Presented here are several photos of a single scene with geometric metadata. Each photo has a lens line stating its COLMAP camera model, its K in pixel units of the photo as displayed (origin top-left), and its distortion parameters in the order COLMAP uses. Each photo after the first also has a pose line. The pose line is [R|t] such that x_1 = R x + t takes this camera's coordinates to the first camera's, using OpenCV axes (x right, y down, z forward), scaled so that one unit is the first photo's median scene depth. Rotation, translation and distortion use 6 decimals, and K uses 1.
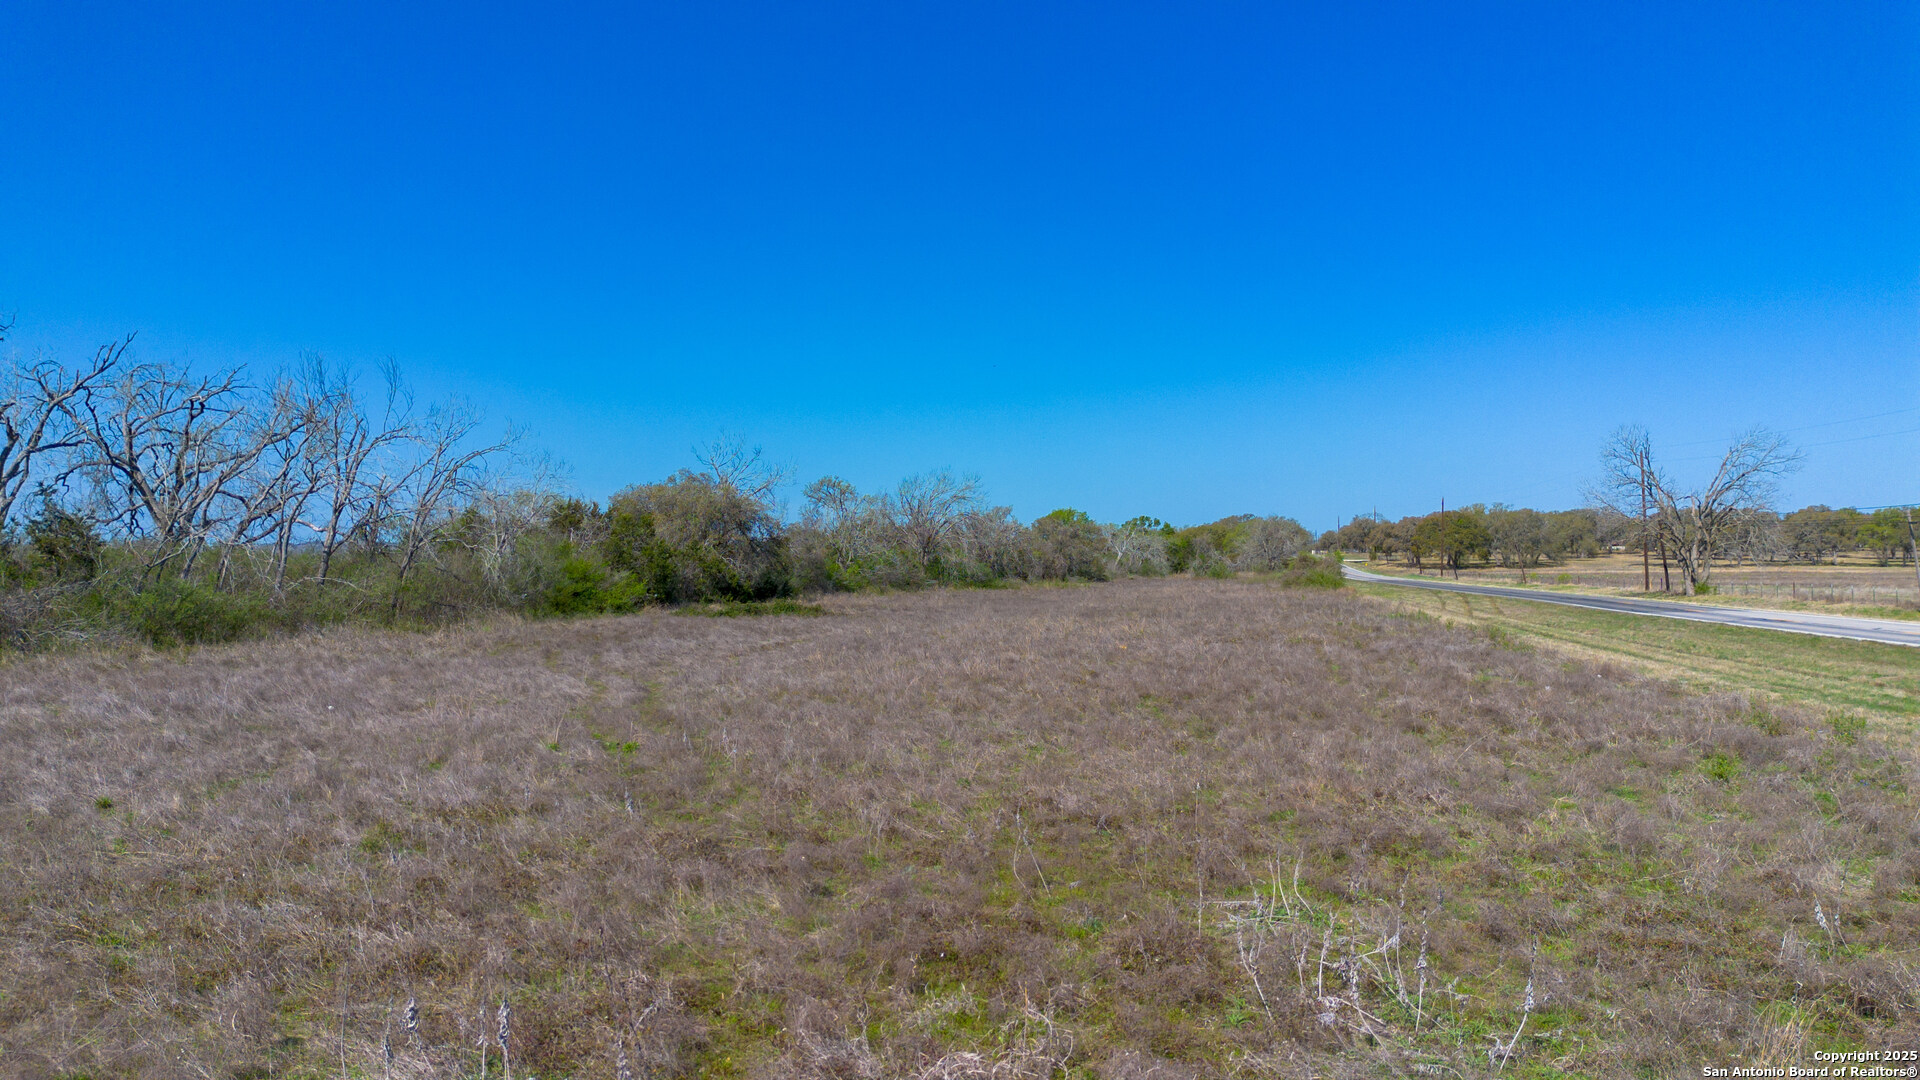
lens RADIAL K [[1360.3, 0, 950.8], [0, 1360.3, 543.8], [0, 0, 1]] dist [0.064528, -0.066712]
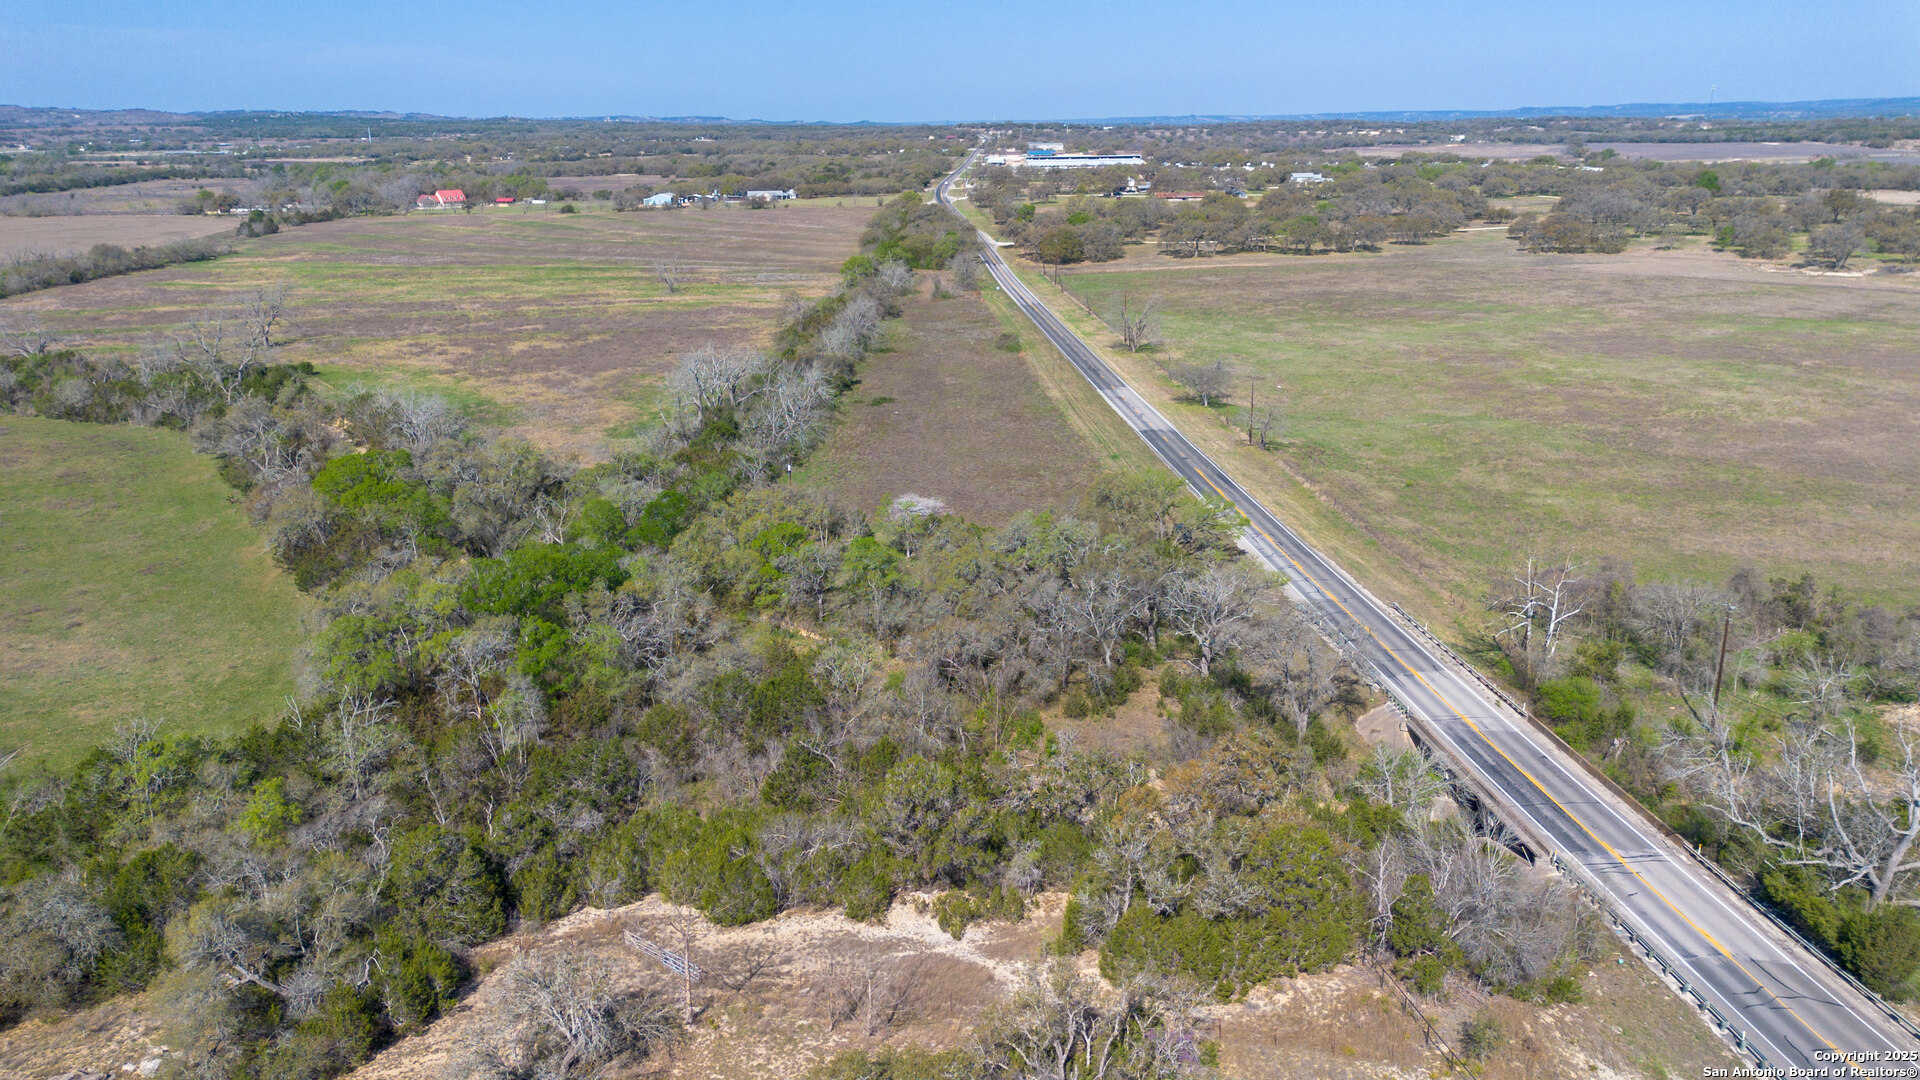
lens RADIAL K [[1360.3, 0, 962.1], [0, 1360.3, 551.3], [0, 0, 1]] dist [0.064528, -0.066712]
pose [[0.962185, -0.088871, 0.257493, -0.590622], [0.002458, 0.948076, 0.318033, -0.479342], [-0.272387, -0.305374, 0.912443, -1.654942]]
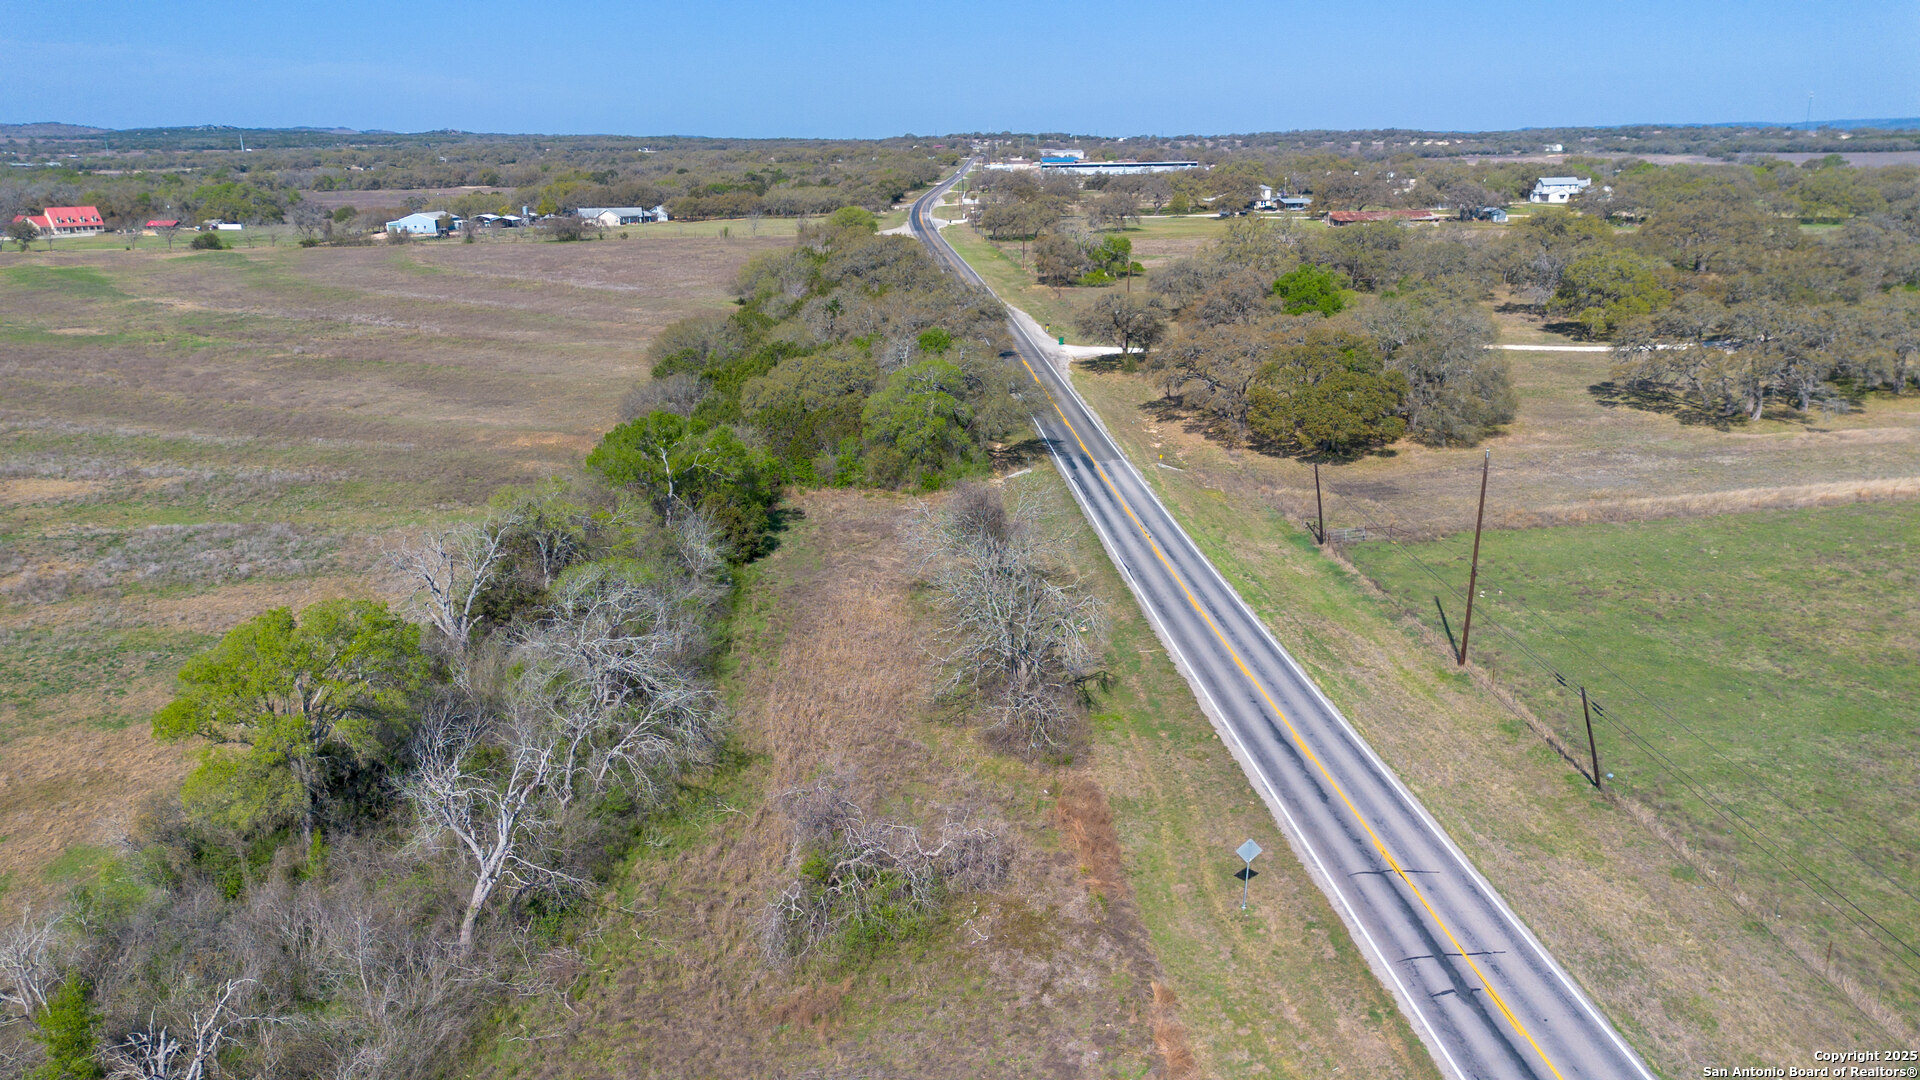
lens RADIAL K [[1360.3, 0, 961.2], [0, 1360.3, 539.0], [0, 0, 1]] dist [0.064528, -0.066712]
pose [[0.960210, -0.083623, 0.266466, 0.292694], [0.001039, 0.955183, 0.296016, -0.250596], [-0.279277, -0.283960, 0.917263, 1.538216]]
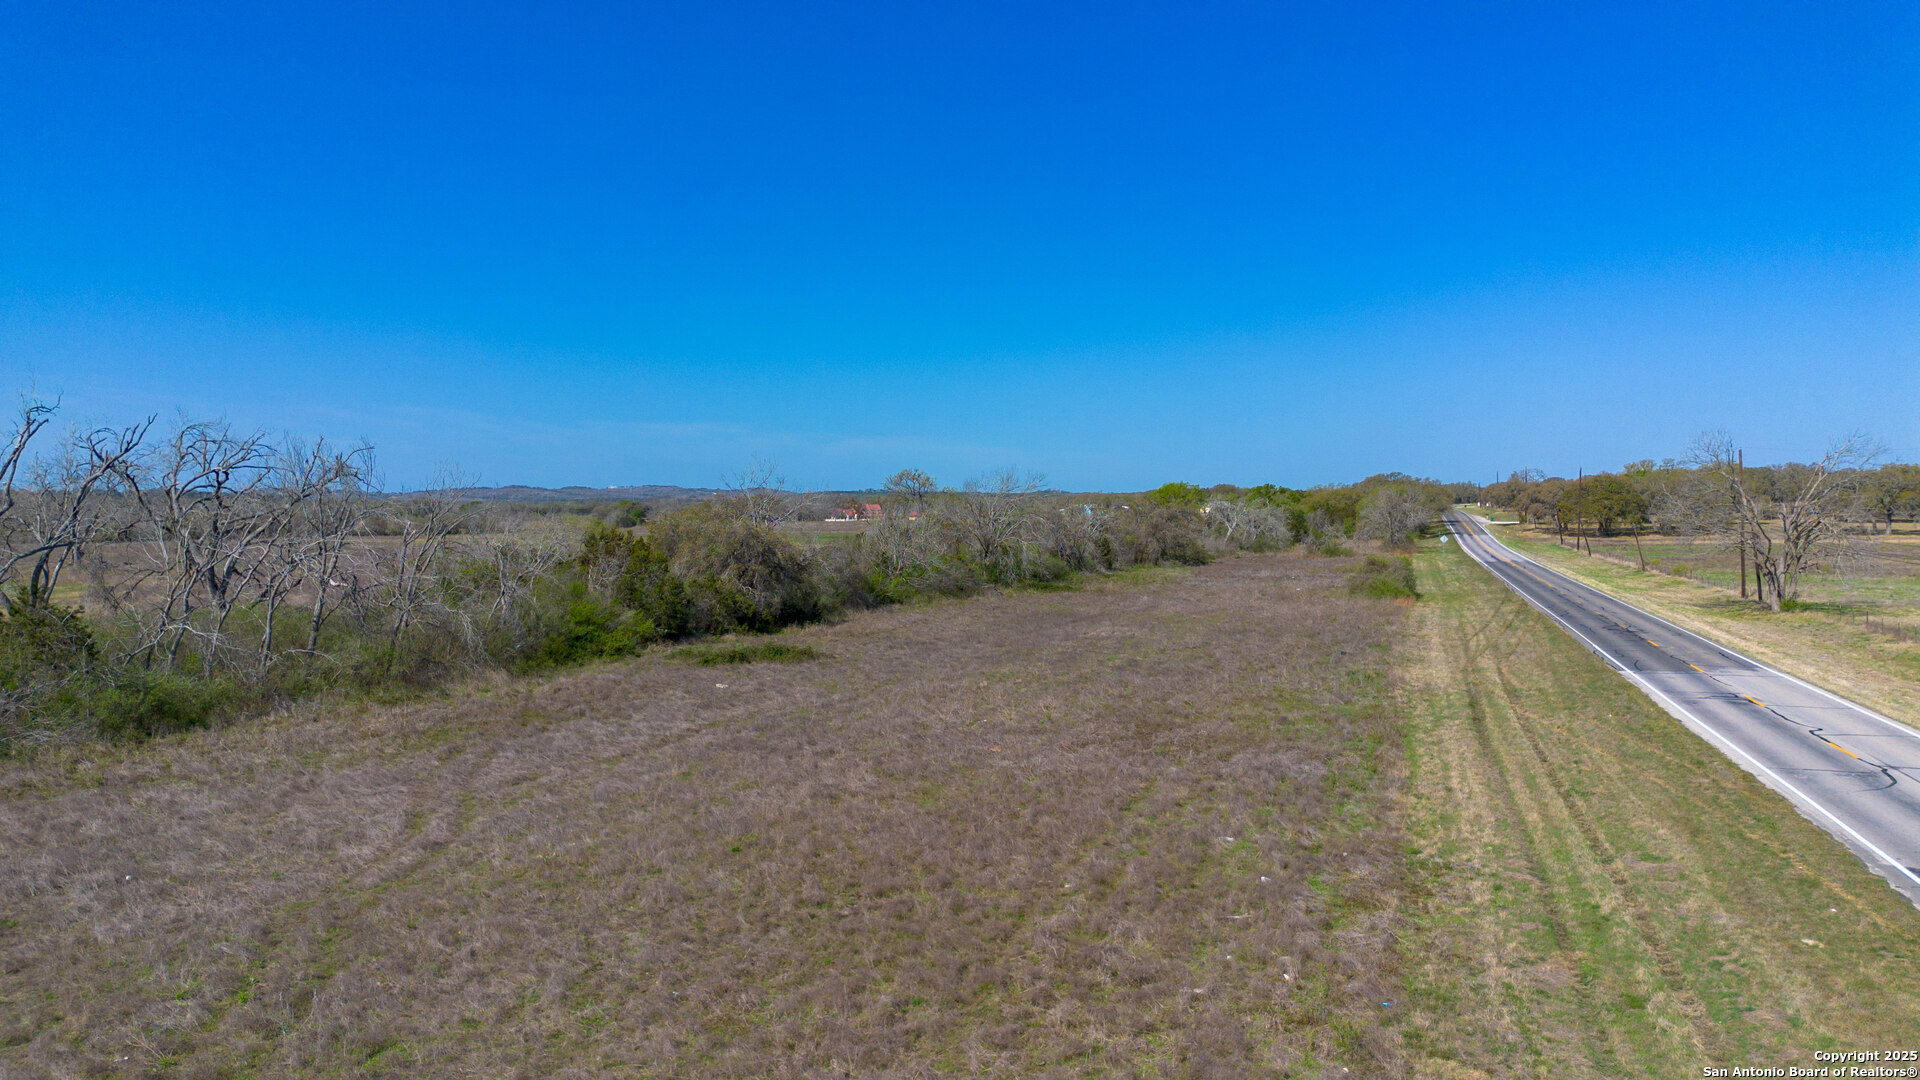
lens RADIAL K [[1360.3, 0, 952.6], [0, 1360.3, 535.8], [0, 0, 1]] dist [0.064528, -0.066712]
pose [[0.992472, 0.000349, -0.122471, 0.092682], [0.004314, 0.999276, 0.037808, -0.052533], [0.122396, -0.038052, 0.991752, -0.005140]]
